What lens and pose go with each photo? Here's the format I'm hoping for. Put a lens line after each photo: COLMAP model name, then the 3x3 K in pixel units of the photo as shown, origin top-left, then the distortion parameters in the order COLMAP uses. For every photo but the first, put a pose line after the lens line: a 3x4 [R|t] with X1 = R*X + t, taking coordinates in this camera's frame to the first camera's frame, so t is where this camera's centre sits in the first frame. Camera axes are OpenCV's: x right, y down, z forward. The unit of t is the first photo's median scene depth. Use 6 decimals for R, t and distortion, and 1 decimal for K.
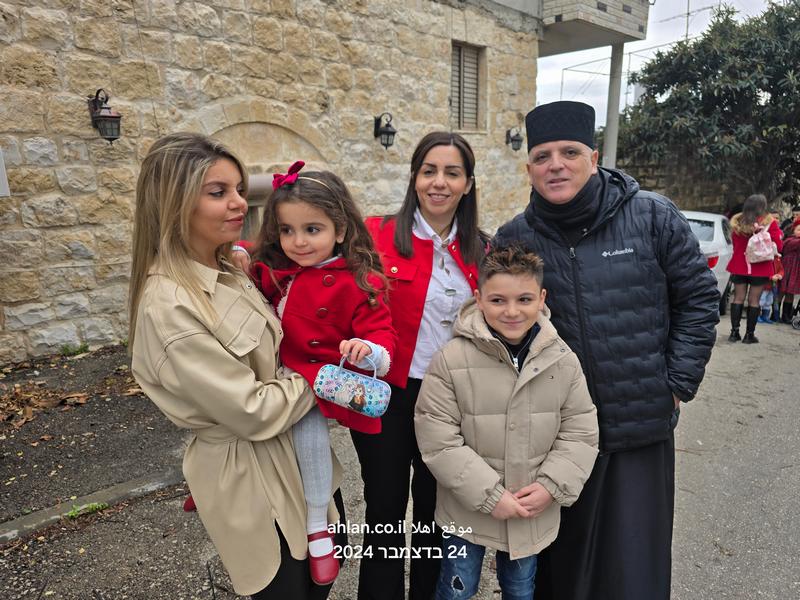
lens RADIAL K [[551.8, 0, 401.5], [0, 551.8, 303.2], [0, 0, 1]] dist [0.041745, -0.035935]
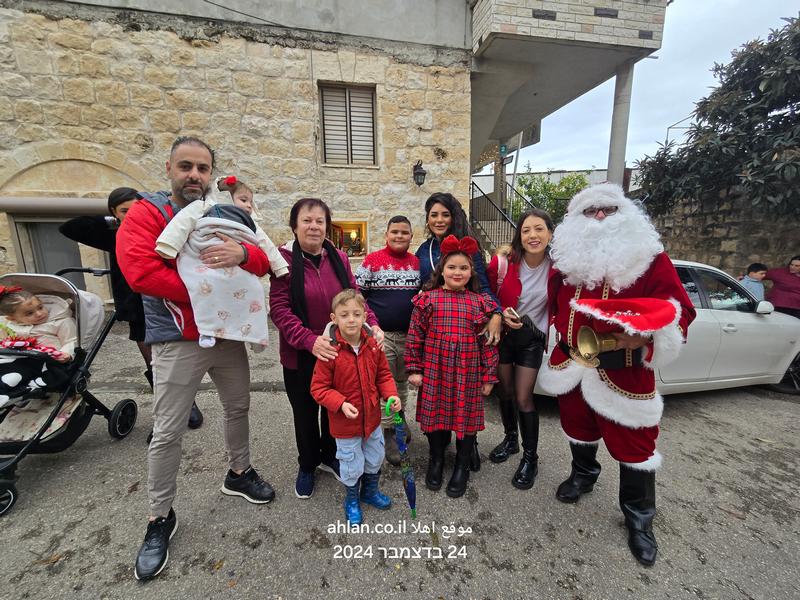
lens RADIAL K [[329.8, 0, 403.3], [0, 329.8, 300.2], [0, 0, 1]] dist [-0.019685, 0.005756]
pose [[0.817134, 0.106424, -0.566538, 0.783949], [-0.142417, 0.989614, -0.019514, -0.087962], [0.558578, 0.096630, 0.823804, 0.779948]]
